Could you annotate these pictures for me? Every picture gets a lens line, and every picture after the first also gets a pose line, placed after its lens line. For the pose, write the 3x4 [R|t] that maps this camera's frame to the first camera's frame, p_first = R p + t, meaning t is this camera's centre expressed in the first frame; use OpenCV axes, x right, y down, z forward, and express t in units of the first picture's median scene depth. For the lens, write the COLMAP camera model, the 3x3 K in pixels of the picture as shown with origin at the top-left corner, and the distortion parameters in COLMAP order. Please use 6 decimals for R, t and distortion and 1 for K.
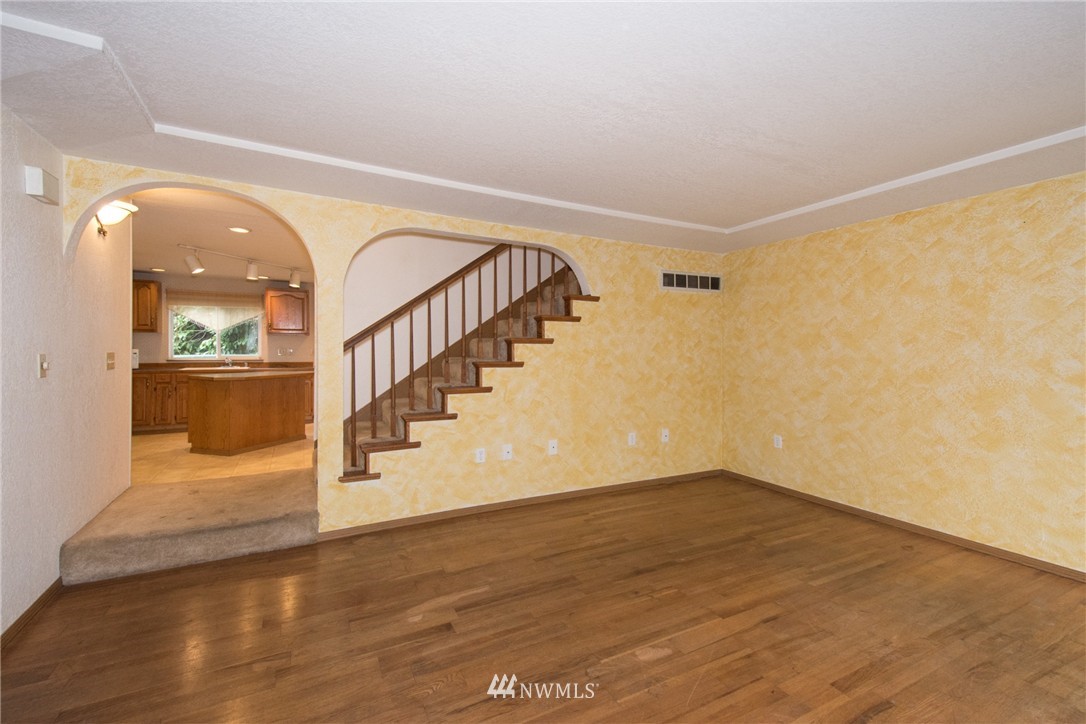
lens RADIAL K [[480.1, 0, 577.8], [0, 480.1, 348.9], [0, 0, 1]] dist [0.006345, -0.007931]
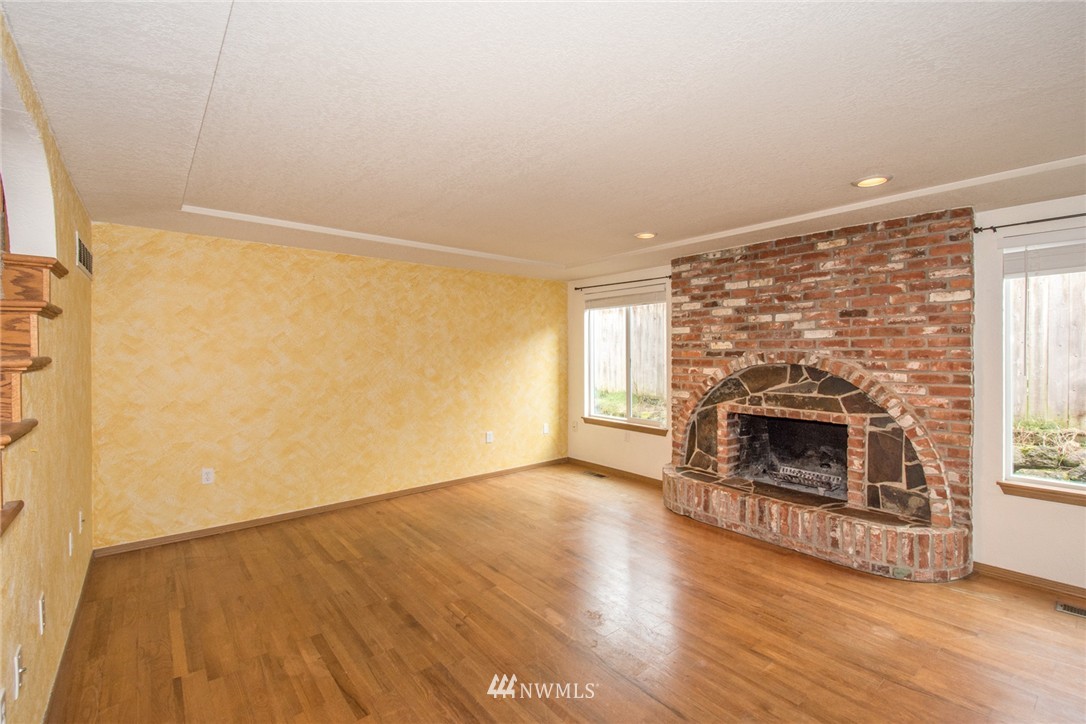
lens RADIAL K [[496.2, 0, 509.0], [0, 496.2, 340.9], [0, 0, 1]] dist [-0.009654, -0.002523]
pose [[-0.175964, 0.014734, 0.984286, -0.677828], [-0.007343, 0.999841, -0.016279, -0.040983], [-0.984369, -0.010092, -0.175828, 0.821604]]
